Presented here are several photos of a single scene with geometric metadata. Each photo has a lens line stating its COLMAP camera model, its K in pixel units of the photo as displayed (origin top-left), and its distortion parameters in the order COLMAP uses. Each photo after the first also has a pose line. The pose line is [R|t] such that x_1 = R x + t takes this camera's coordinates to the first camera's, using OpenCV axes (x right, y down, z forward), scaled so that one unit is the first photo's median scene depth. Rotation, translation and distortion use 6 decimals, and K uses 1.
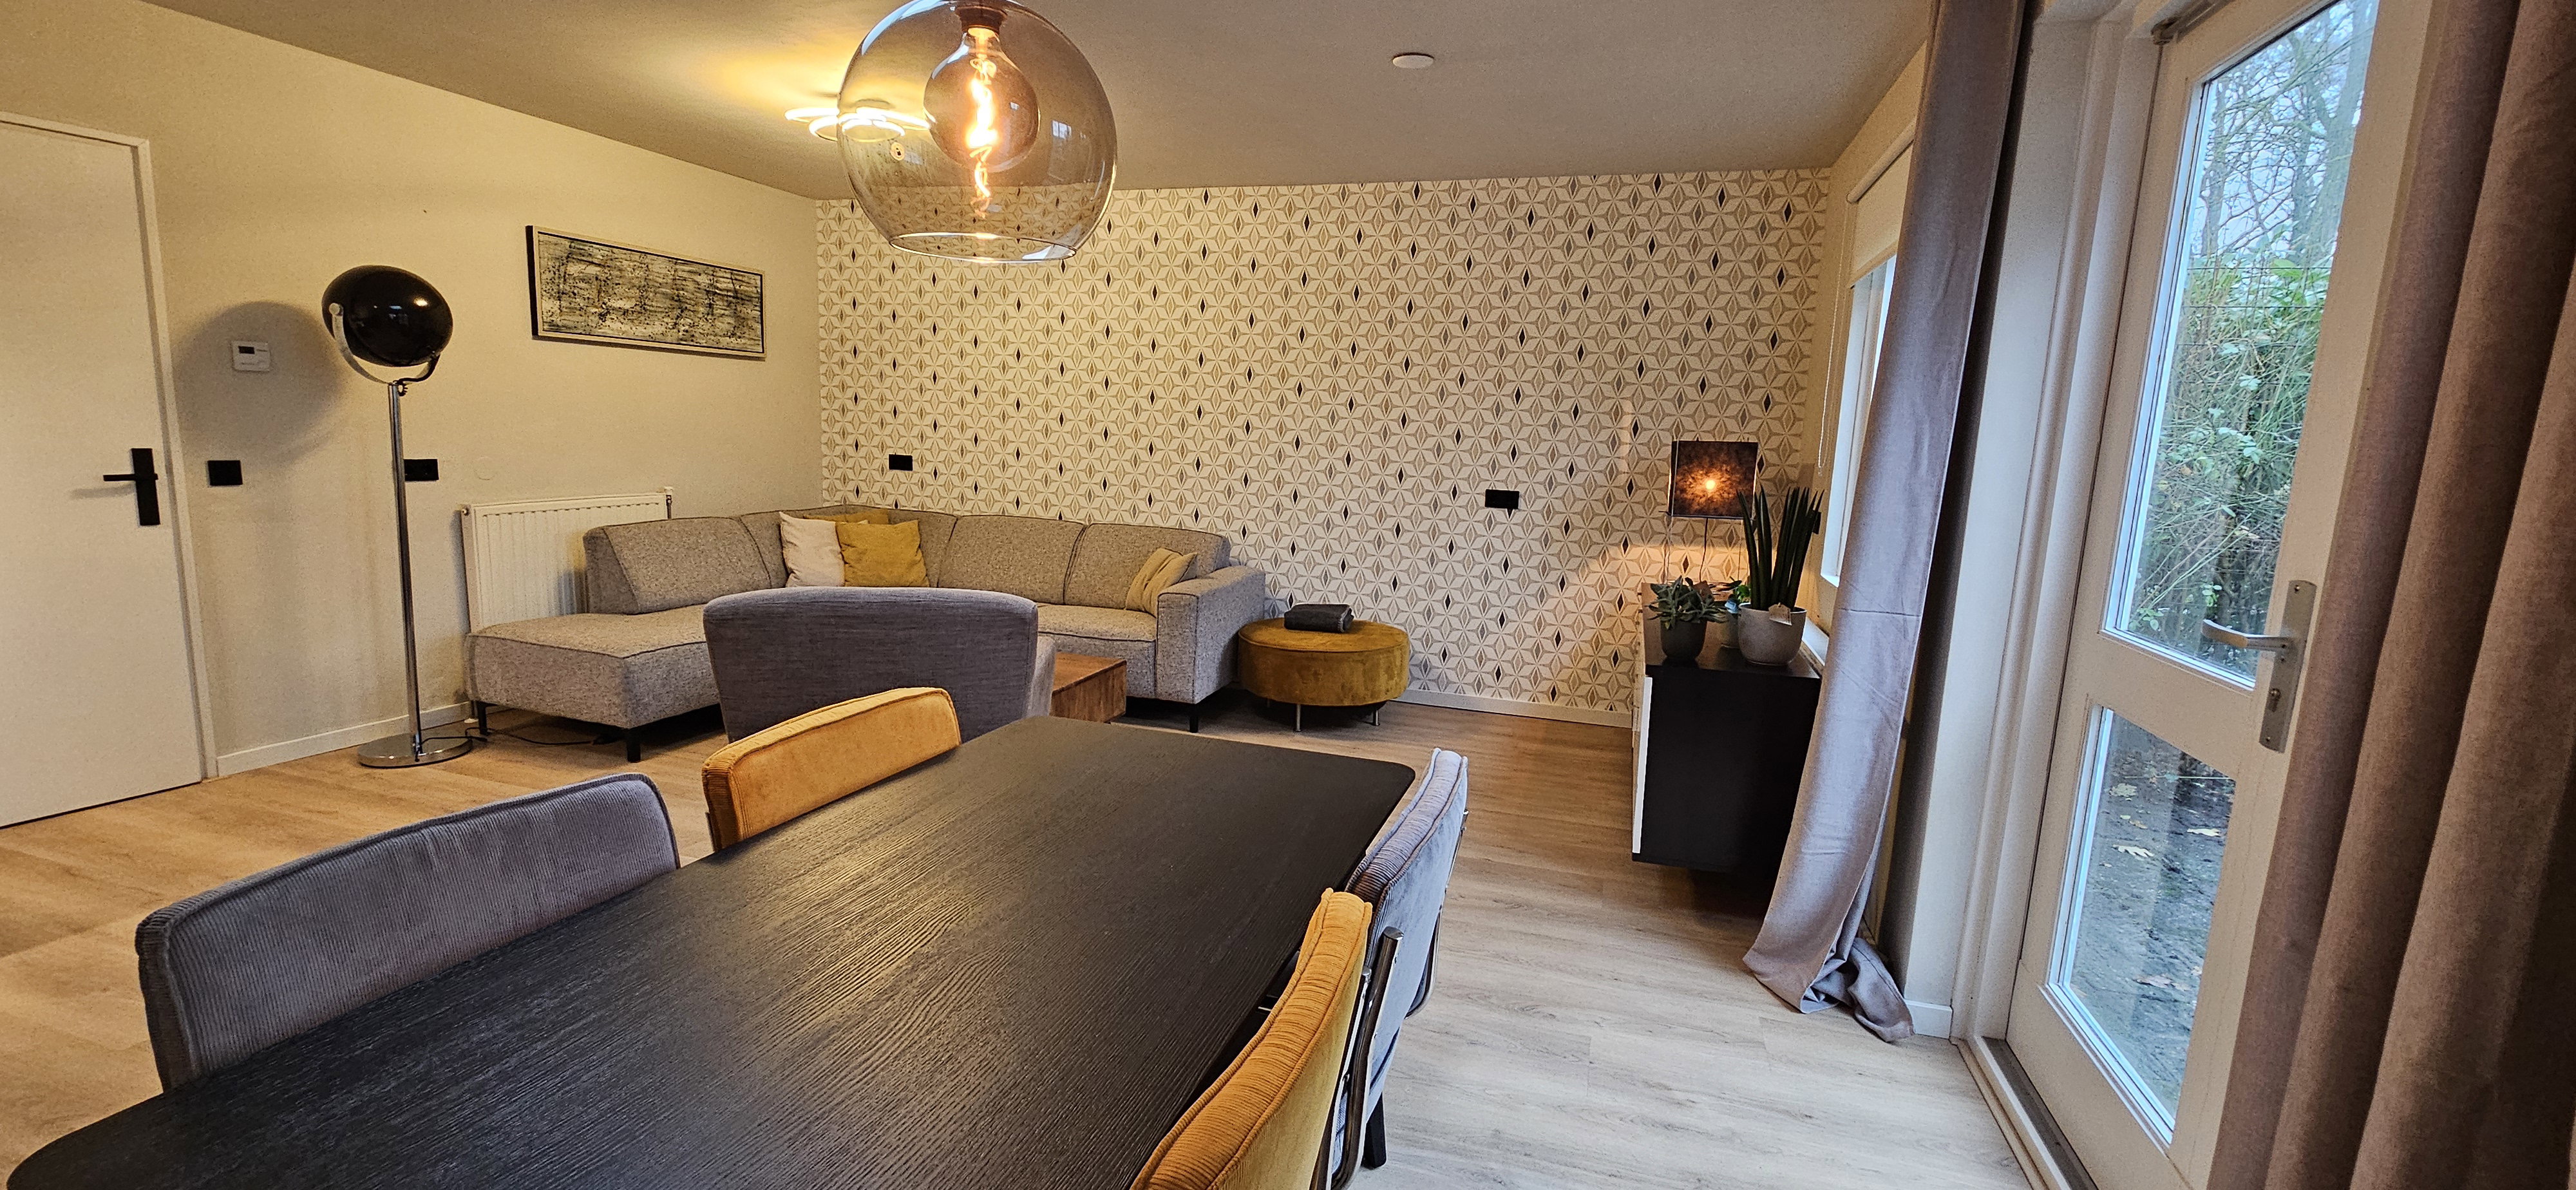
lens RADIAL K [[1054.8, 0, 1286.9], [0, 1054.8, 592.6], [0, 0, 1]] dist [-0.000810, -0.000068]
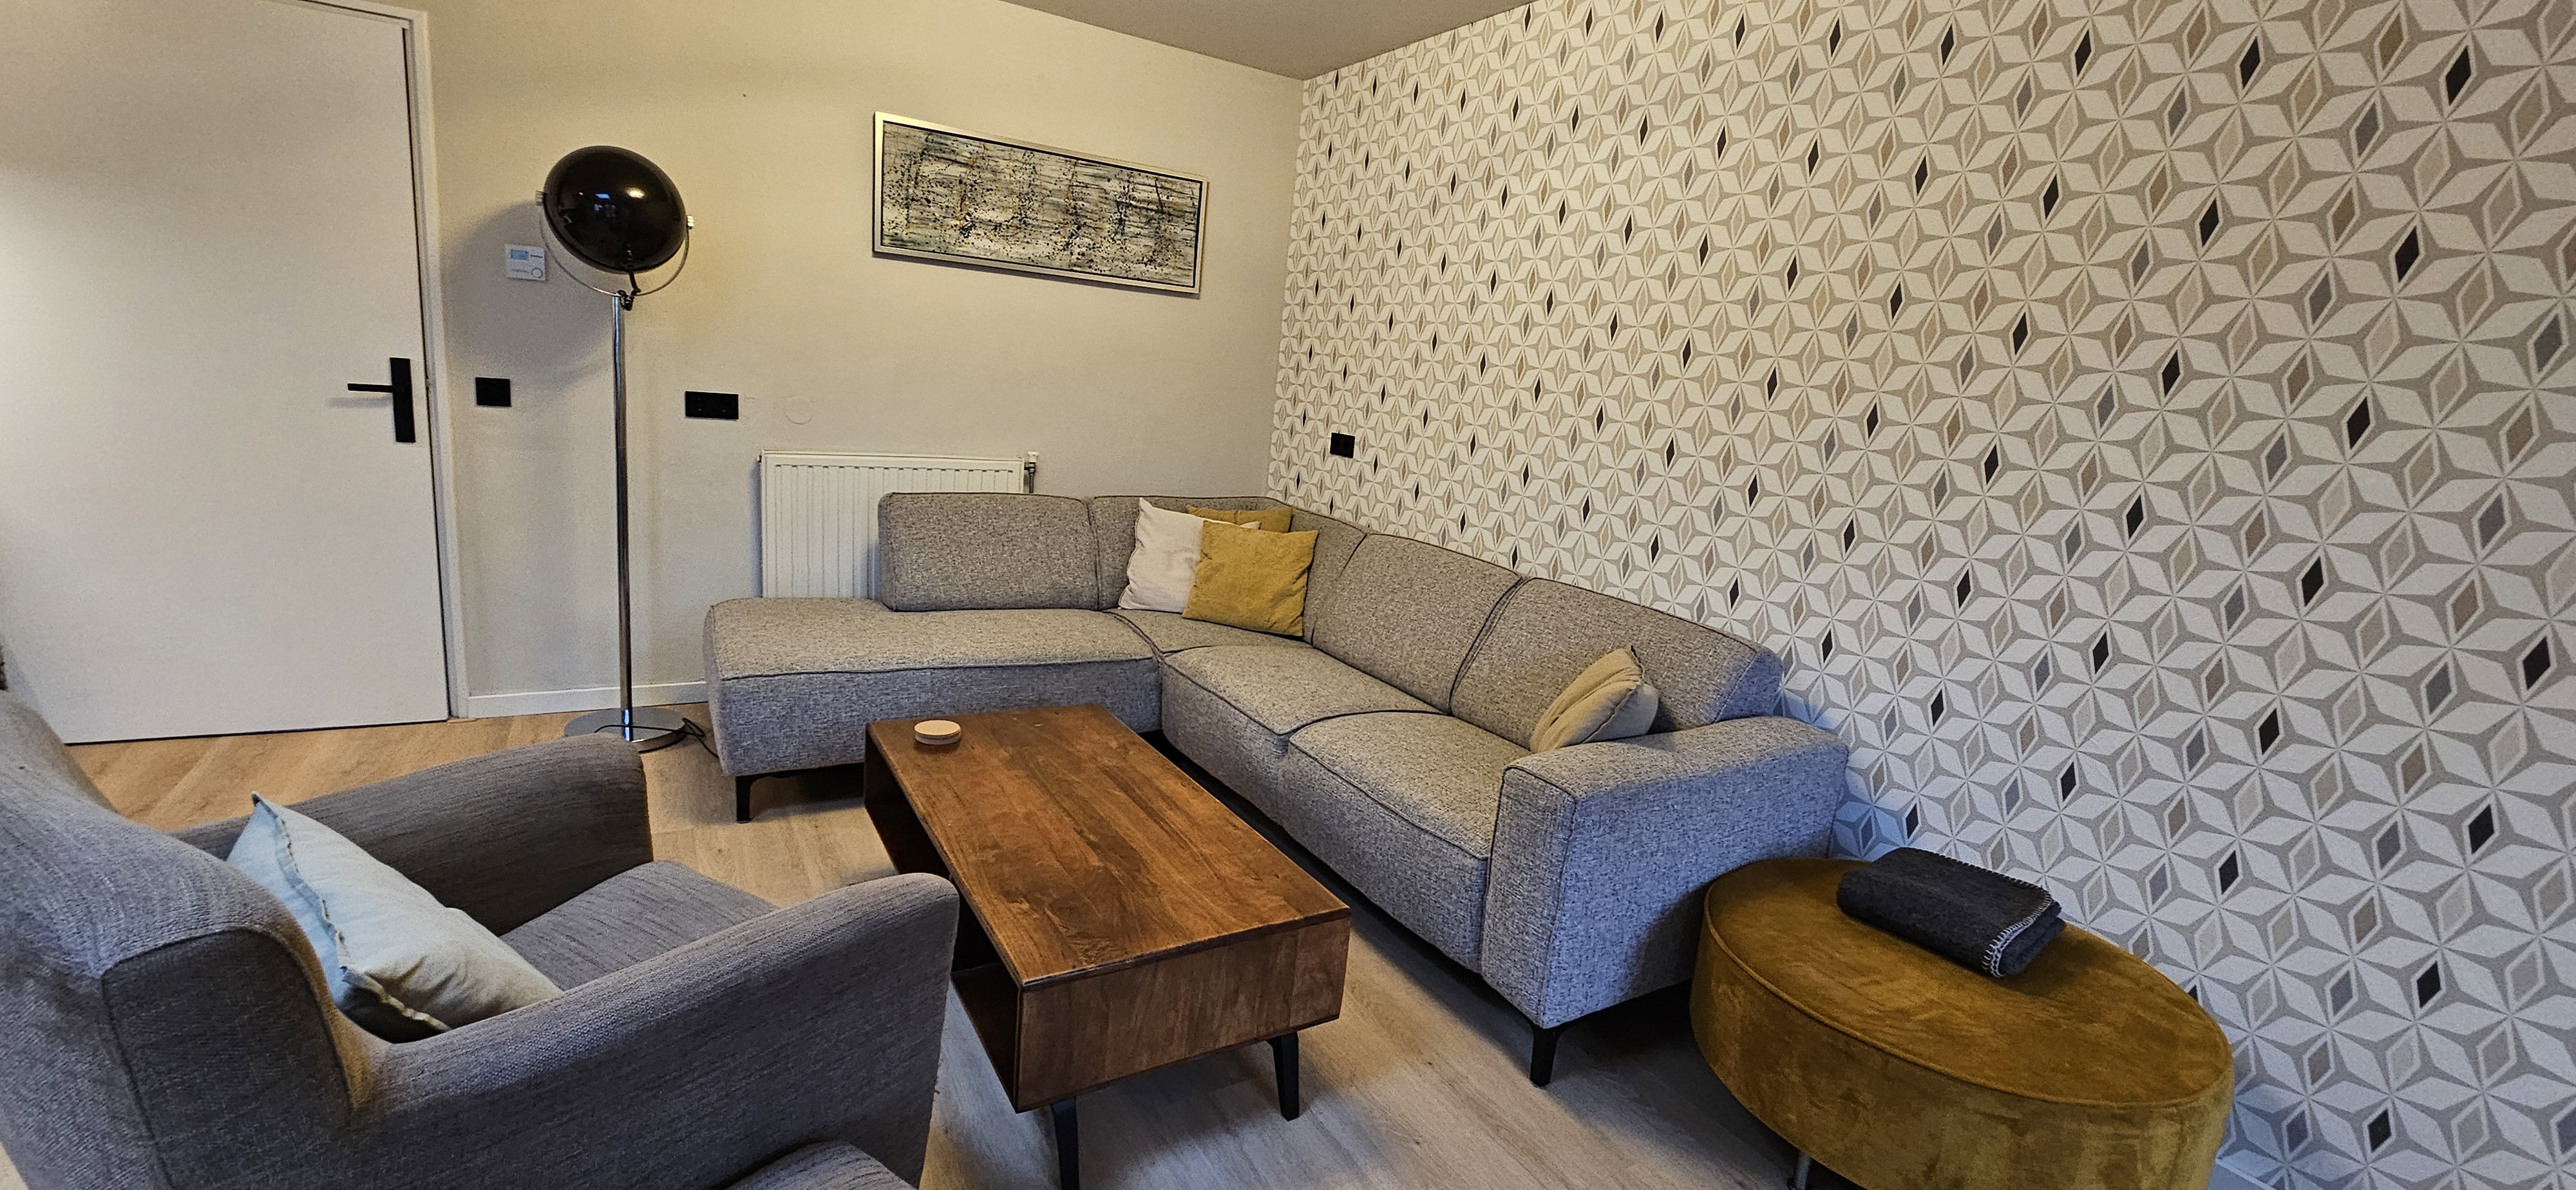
lens RADIAL K [[1054.8, 0, 1285.2], [0, 1054.8, 584.0], [0, 0, 1]] dist [-0.000810, -0.000068]
pose [[0.753270, 0.156452, -0.638833, 0.075809], [-0.159264, 0.985778, 0.053627, -0.075251], [0.638138, 0.061348, 0.767474, 0.522299]]
